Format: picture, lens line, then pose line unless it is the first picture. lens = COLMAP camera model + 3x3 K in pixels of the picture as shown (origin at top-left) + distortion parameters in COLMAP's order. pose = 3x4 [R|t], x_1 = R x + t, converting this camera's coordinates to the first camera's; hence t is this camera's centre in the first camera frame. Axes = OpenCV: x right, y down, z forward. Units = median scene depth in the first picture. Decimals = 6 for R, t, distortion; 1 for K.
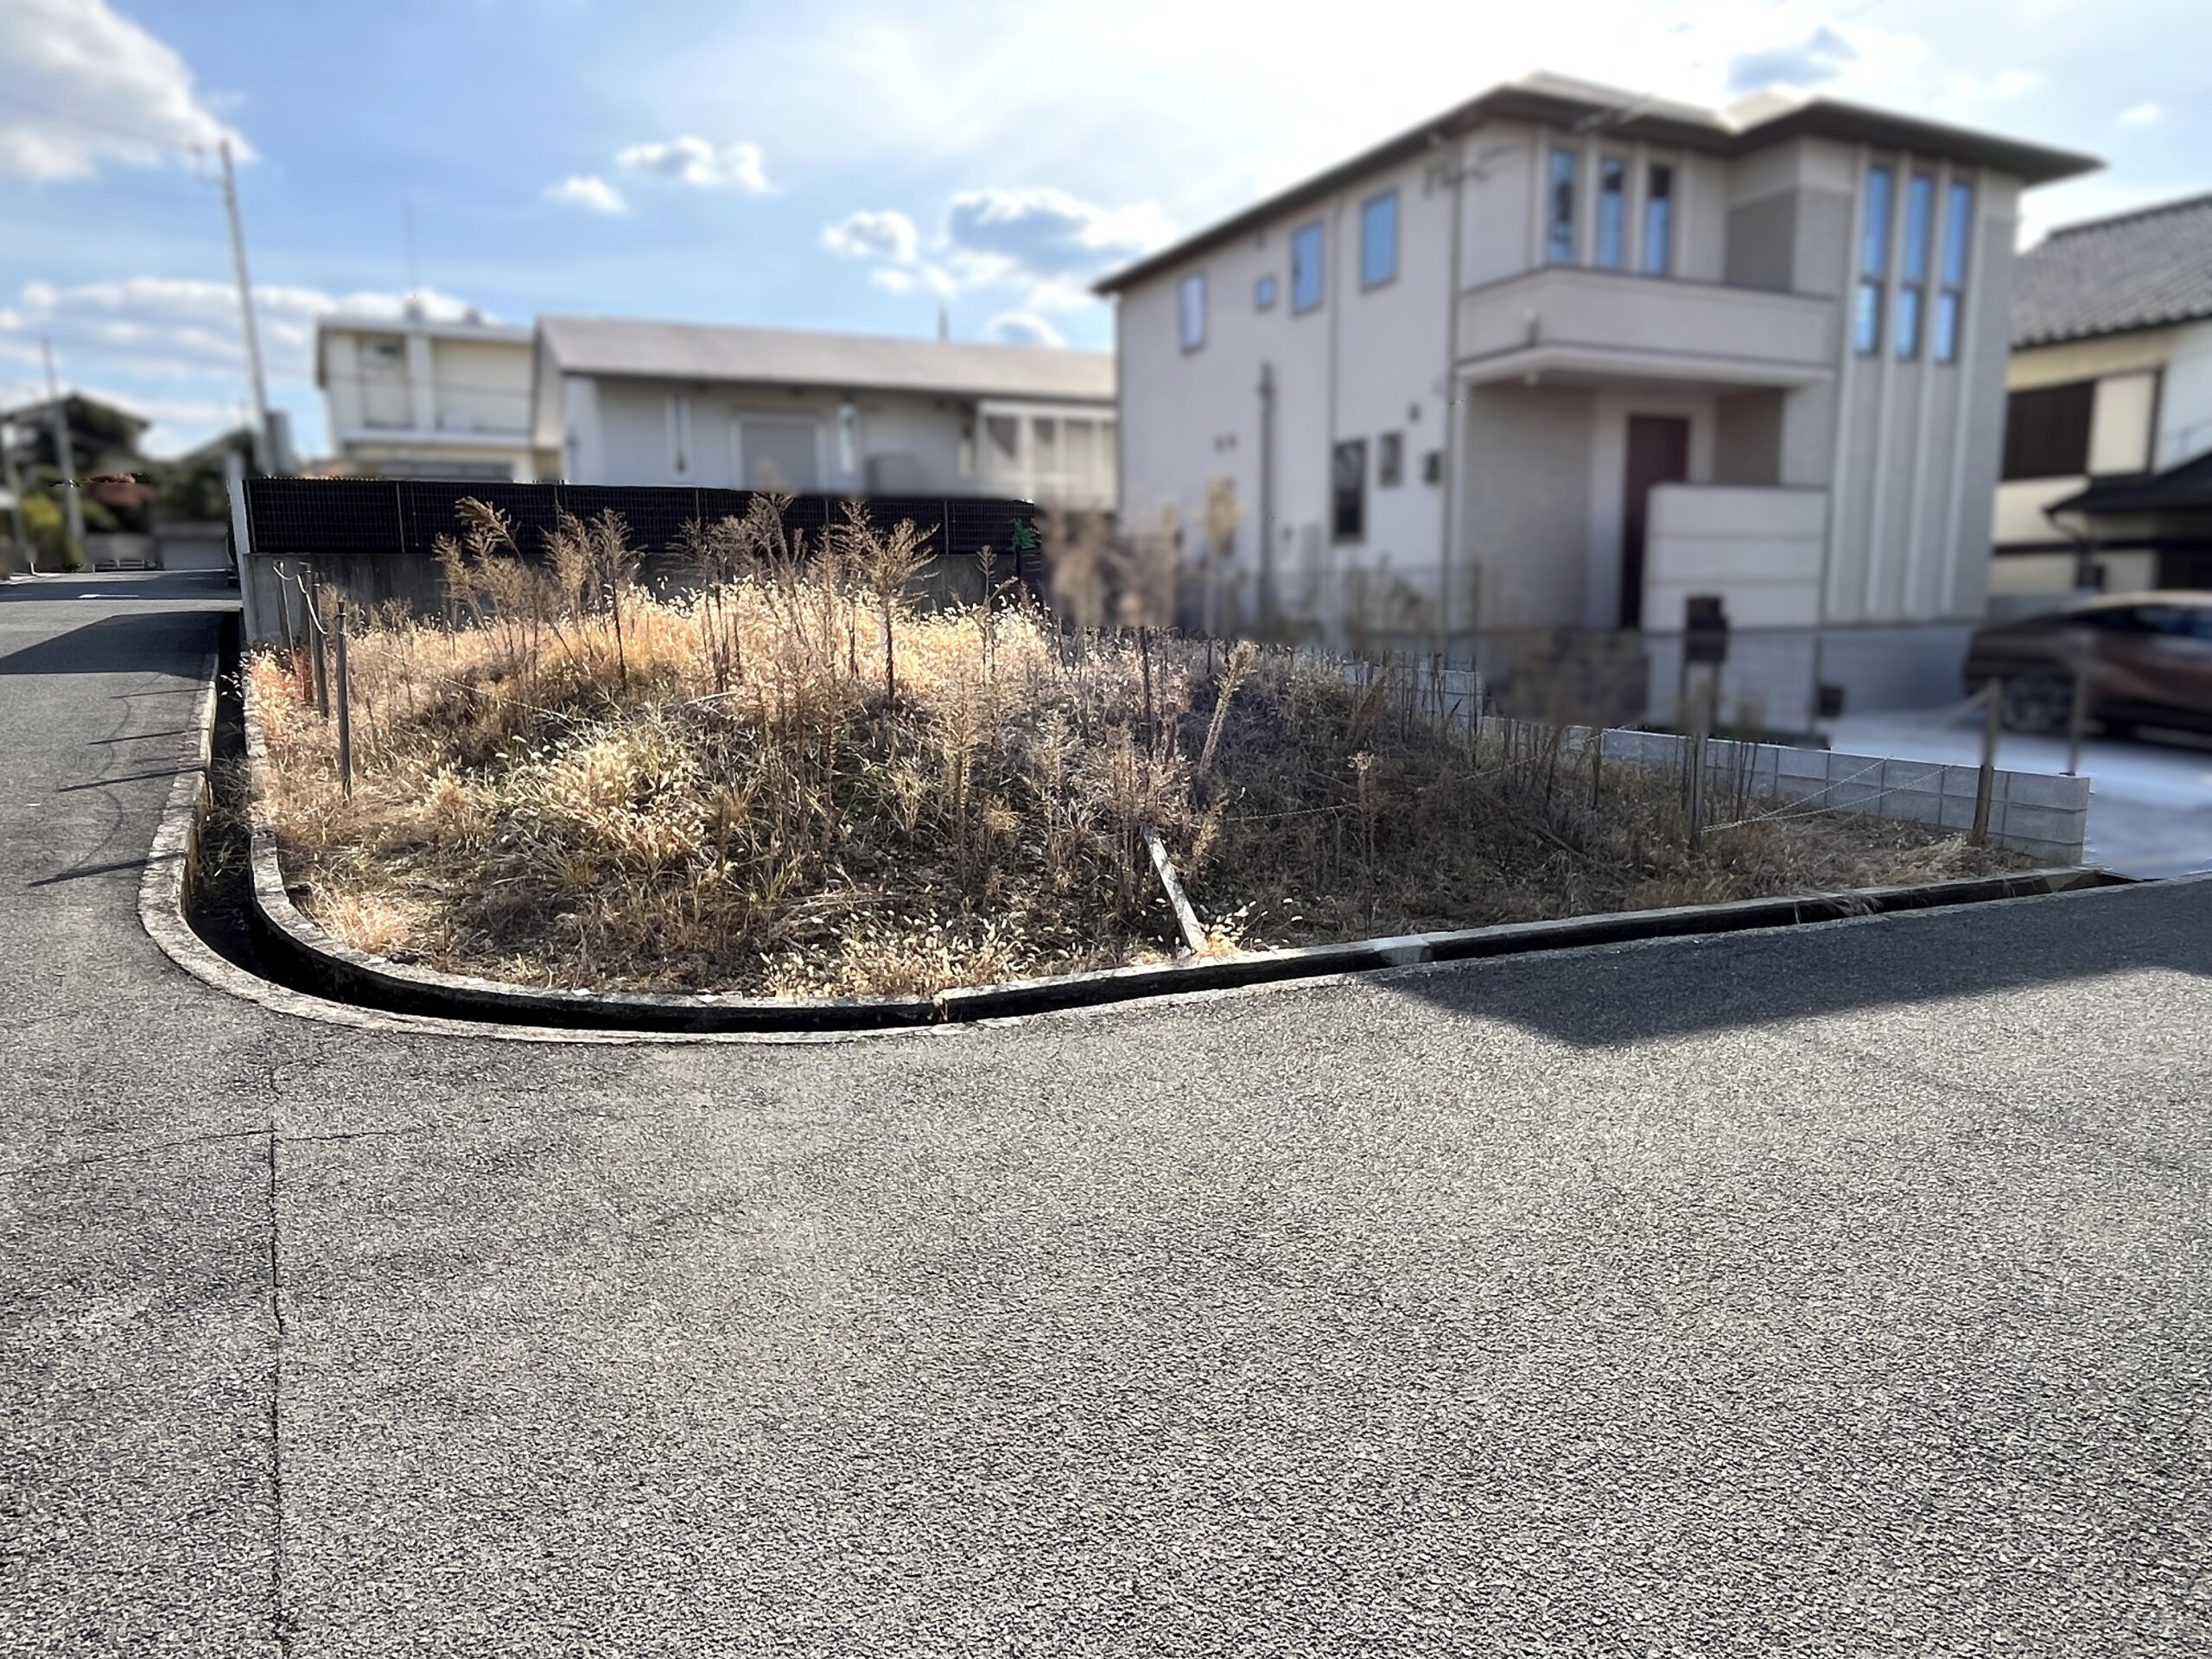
lens RADIAL K [[1360.2, 0, 1087.2], [0, 1360.2, 827.6], [0, 0, 1]] dist [0.002930, -0.007815]
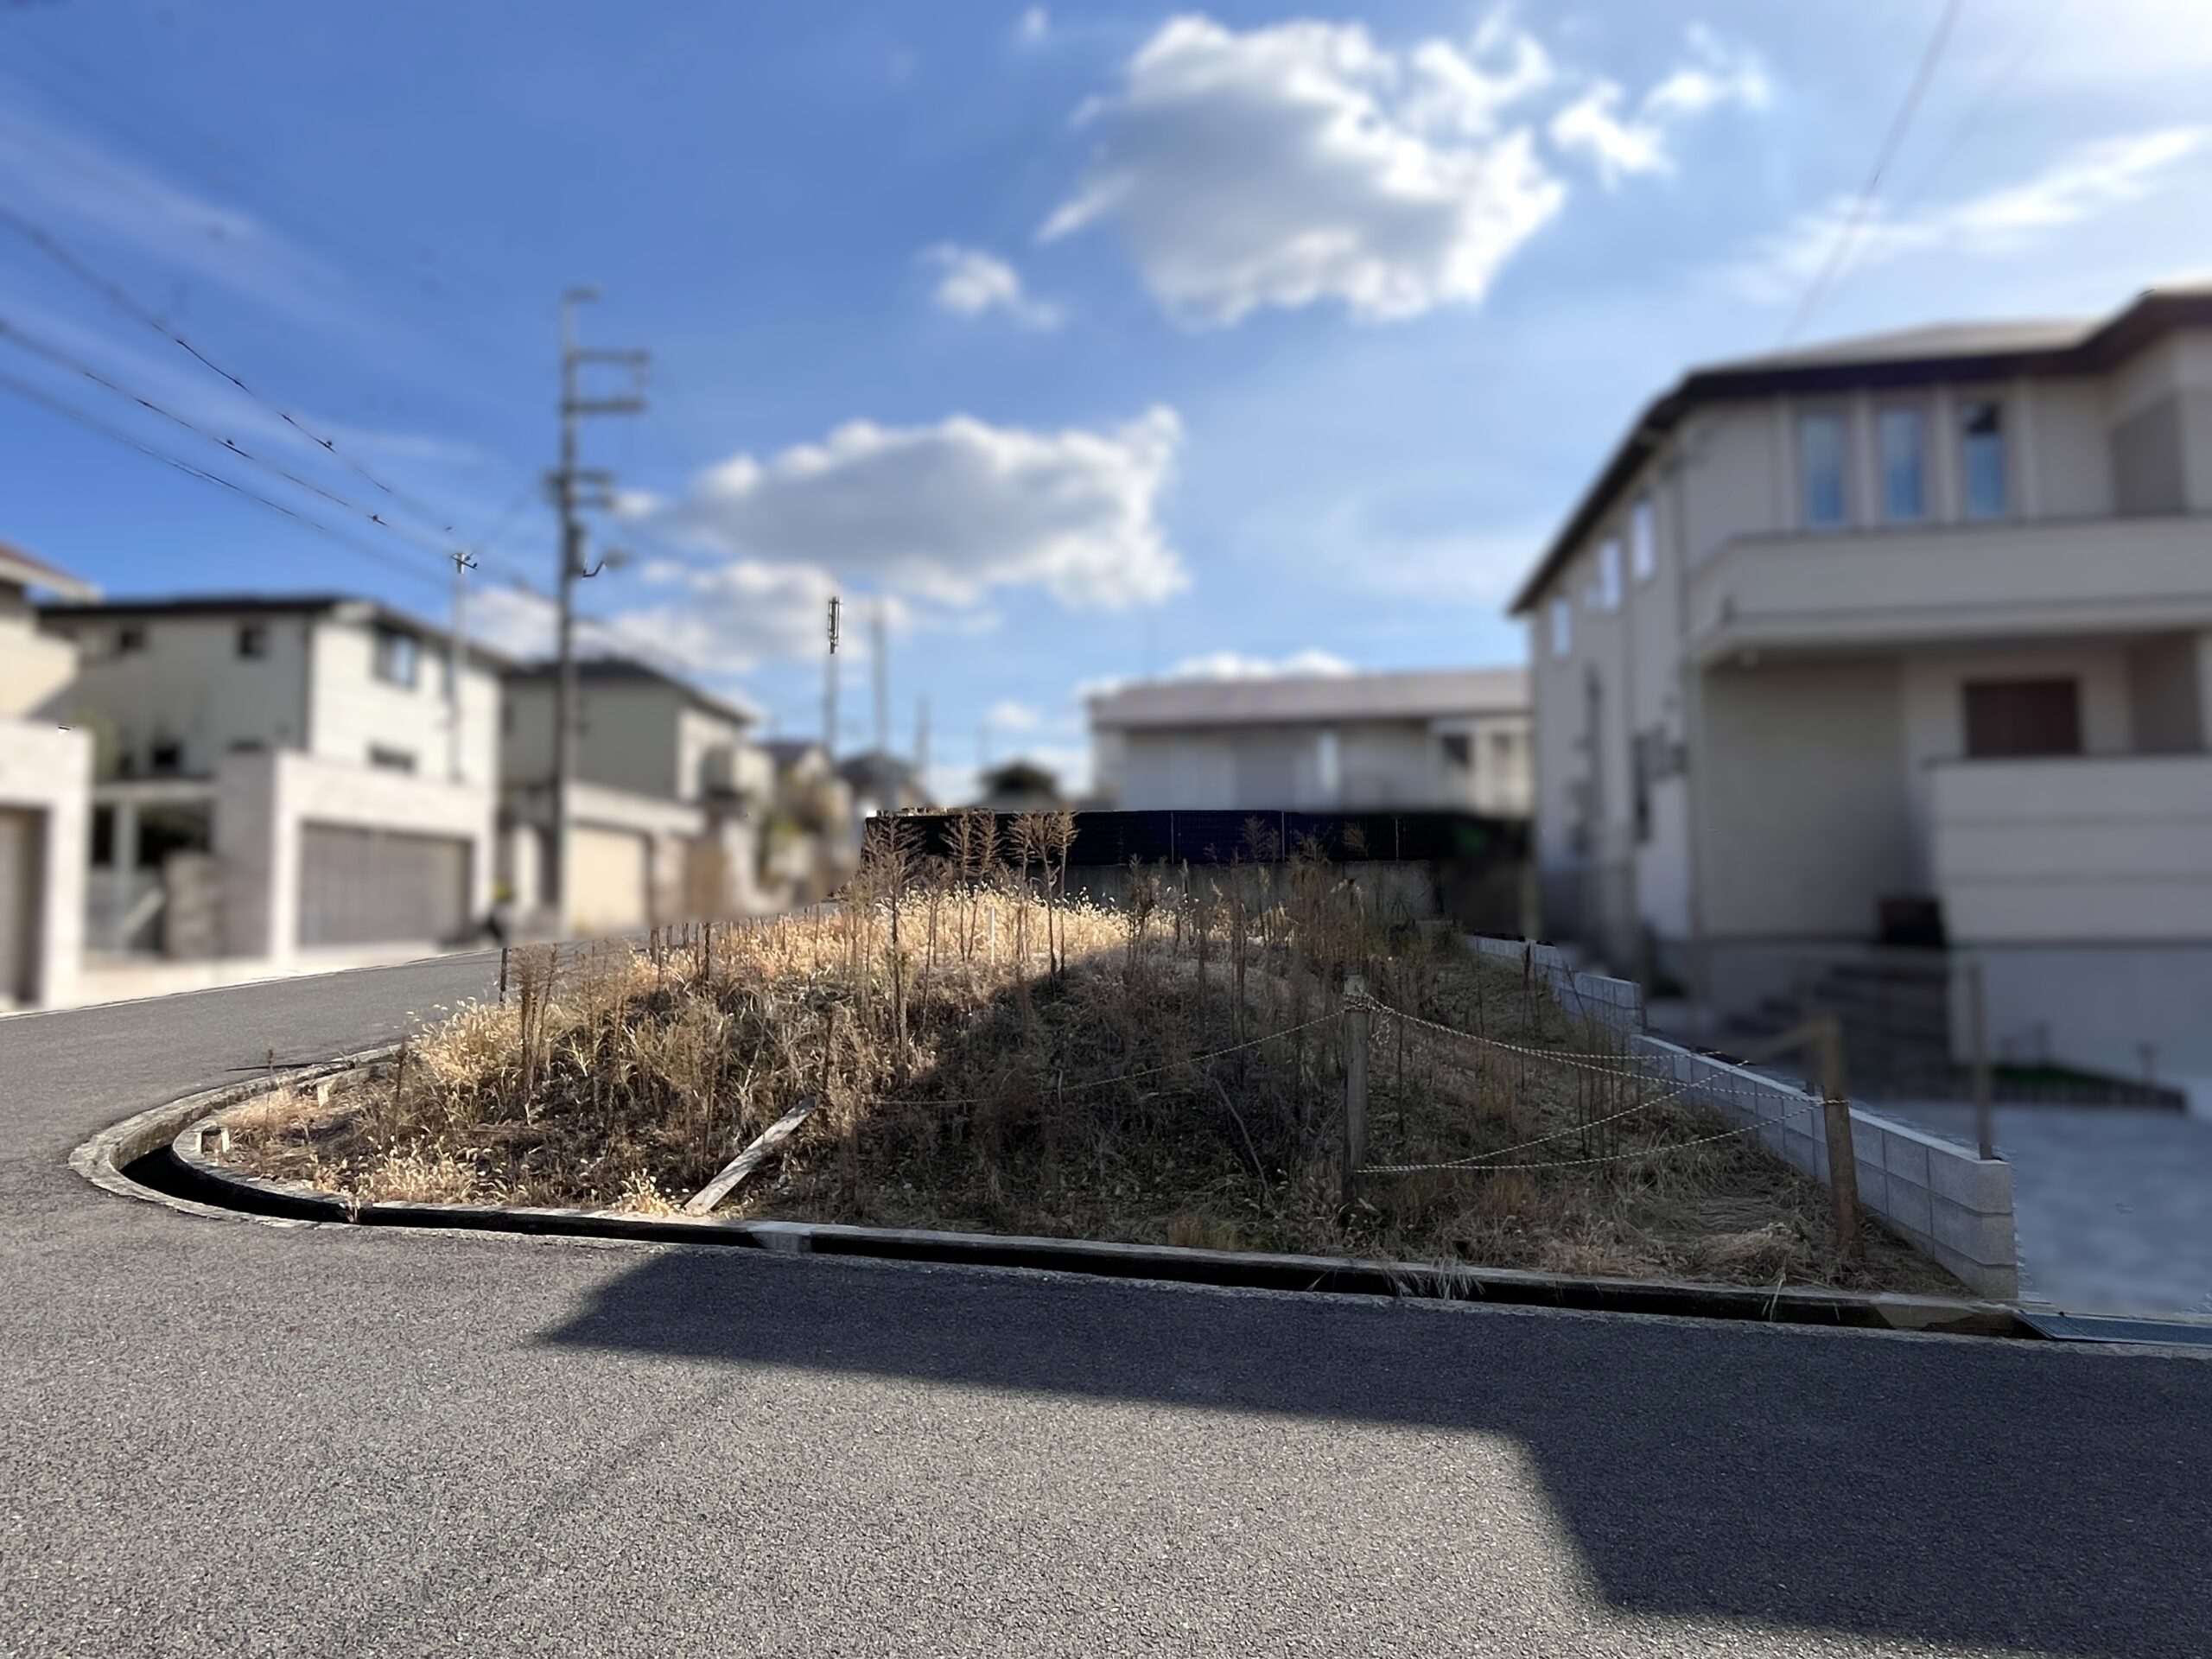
lens RADIAL K [[1236.7, 0, 1098.0], [0, 1236.7, 835.9], [0, 0, 1]] dist [0.001928, -0.003536]
pose [[0.822495, -0.029487, -0.568008, 0.398899], [-0.094469, 0.977702, -0.187550, -0.022175], [0.560872, 0.207918, 0.801369, 0.126456]]
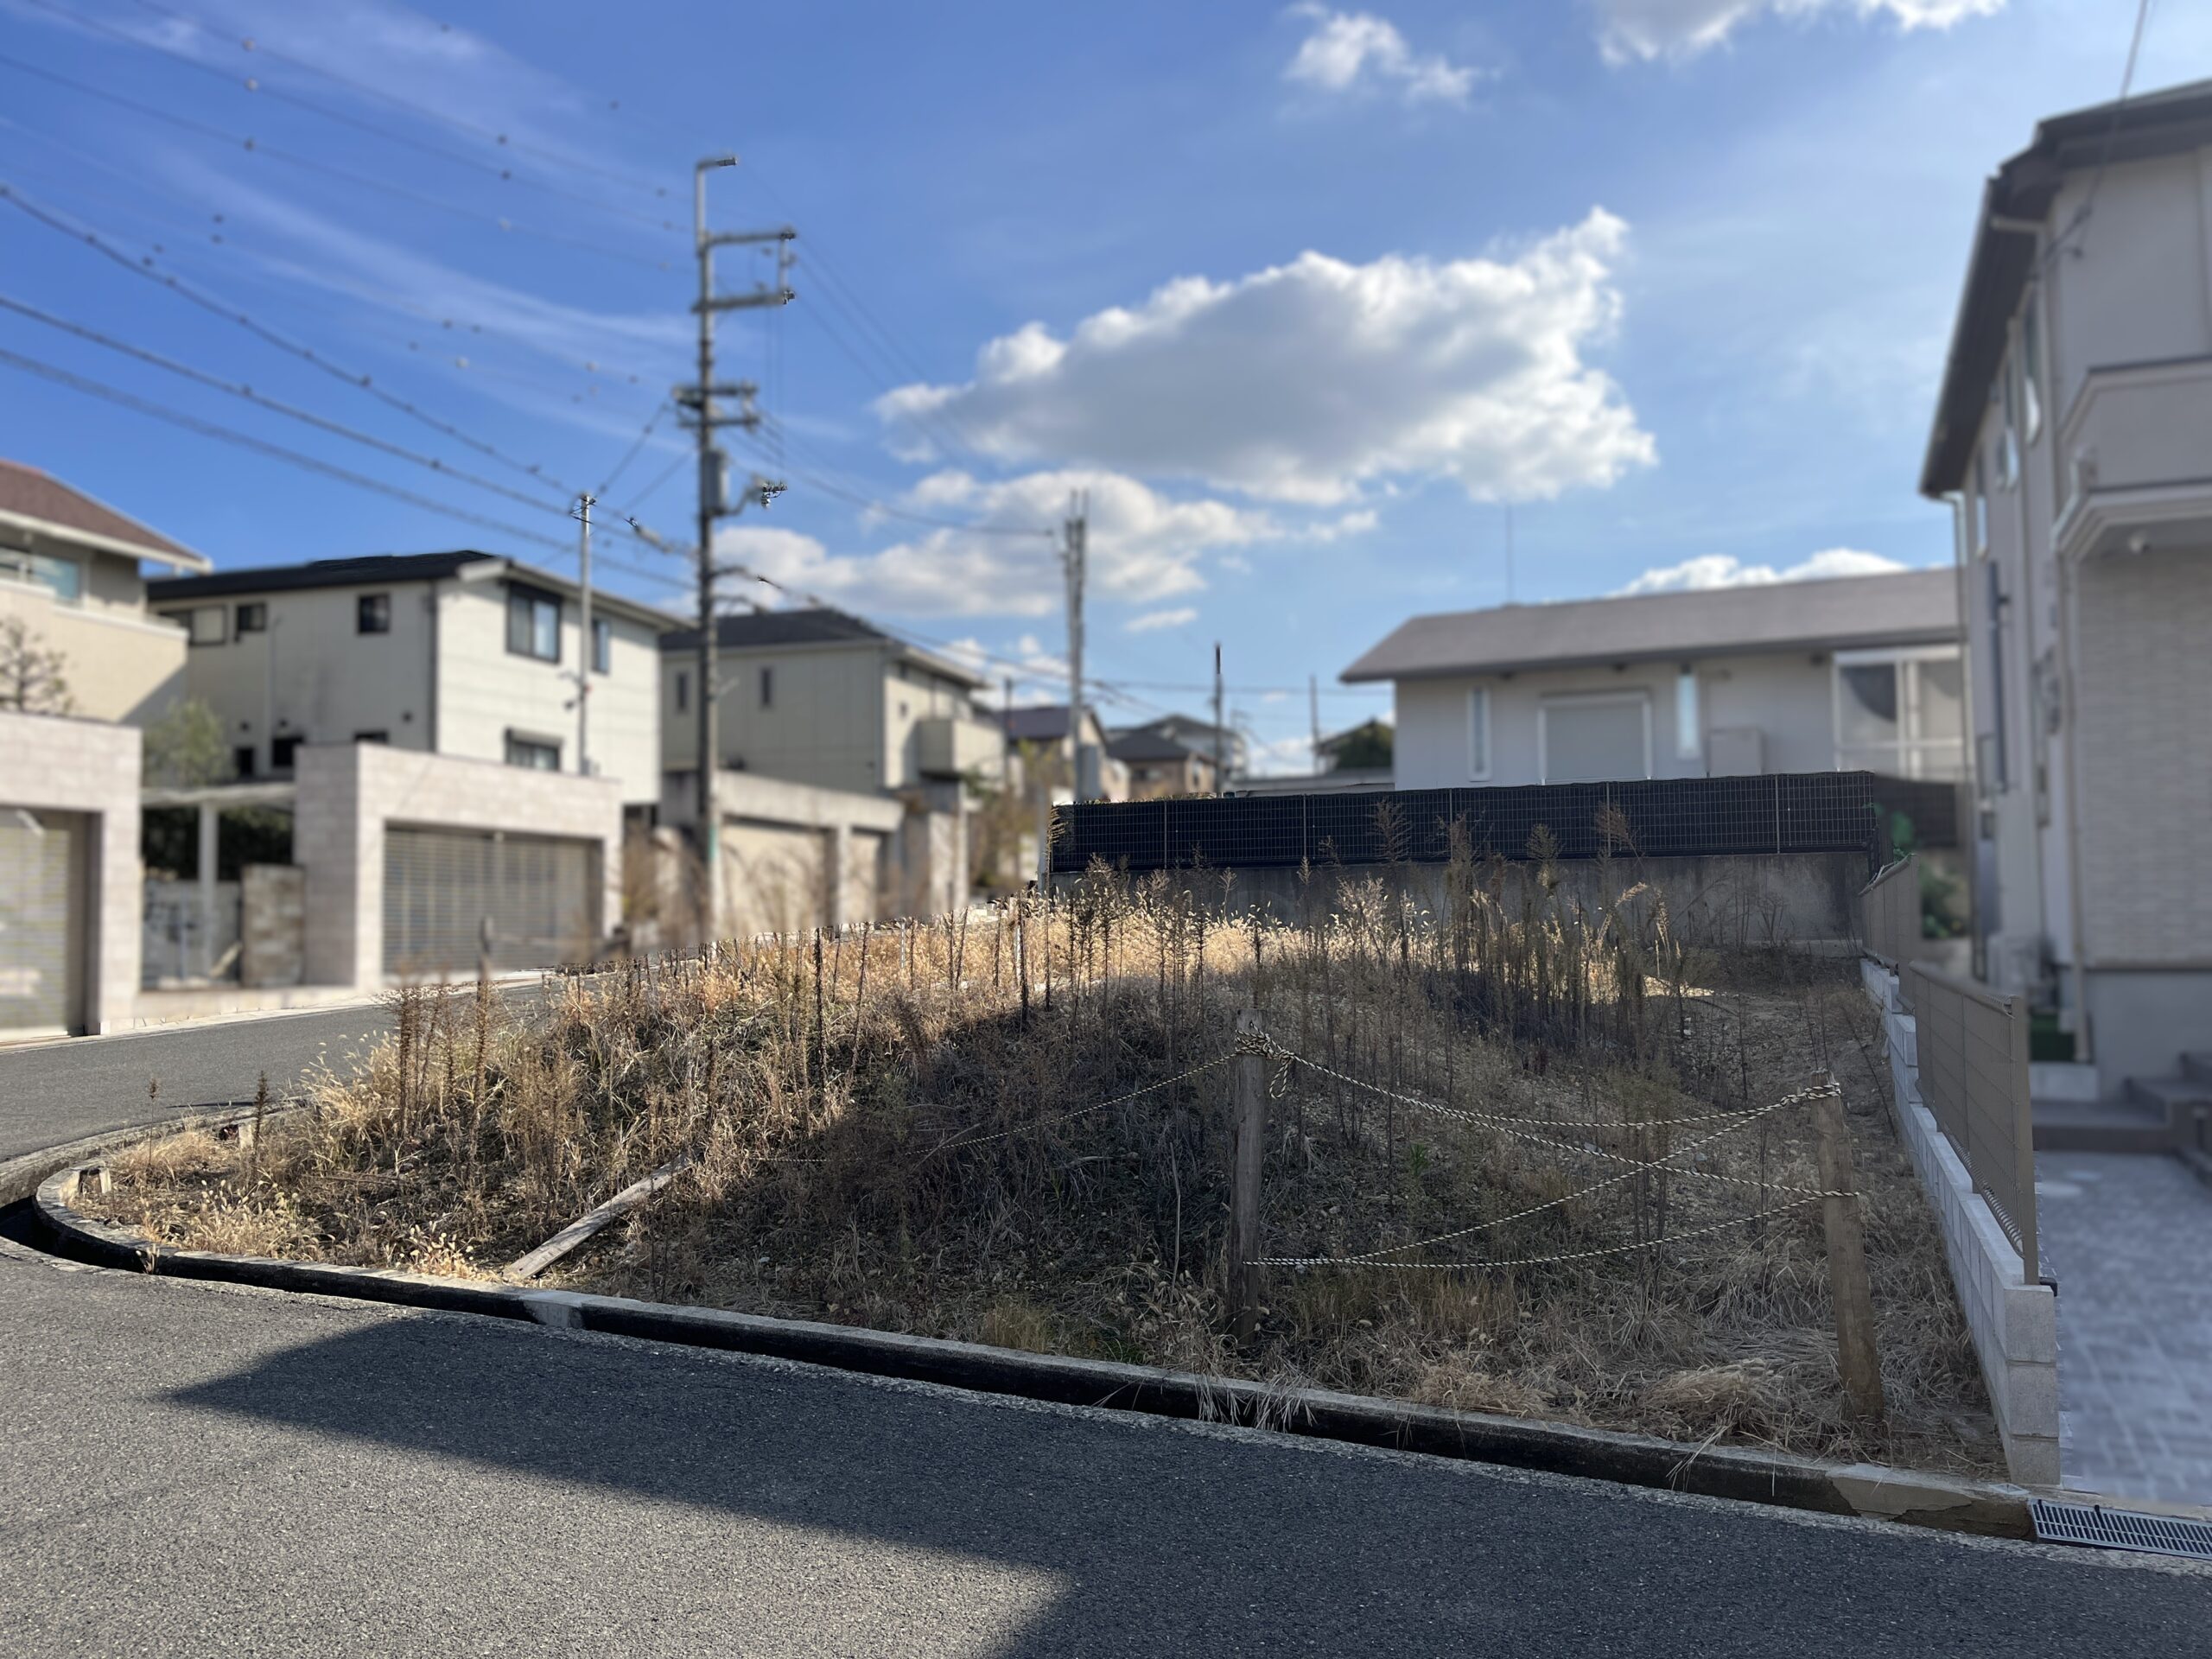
lens RADIAL K [[1666.7, 0, 1108.1], [0, 1666.7, 832.8], [0, 0, 1]] dist [0.068794, -0.091174]
pose [[0.662440, -0.038480, -0.748126, 0.532832], [-0.120599, 0.980175, -0.157203, -0.034450], [0.739344, 0.194361, 0.644666, 0.202398]]
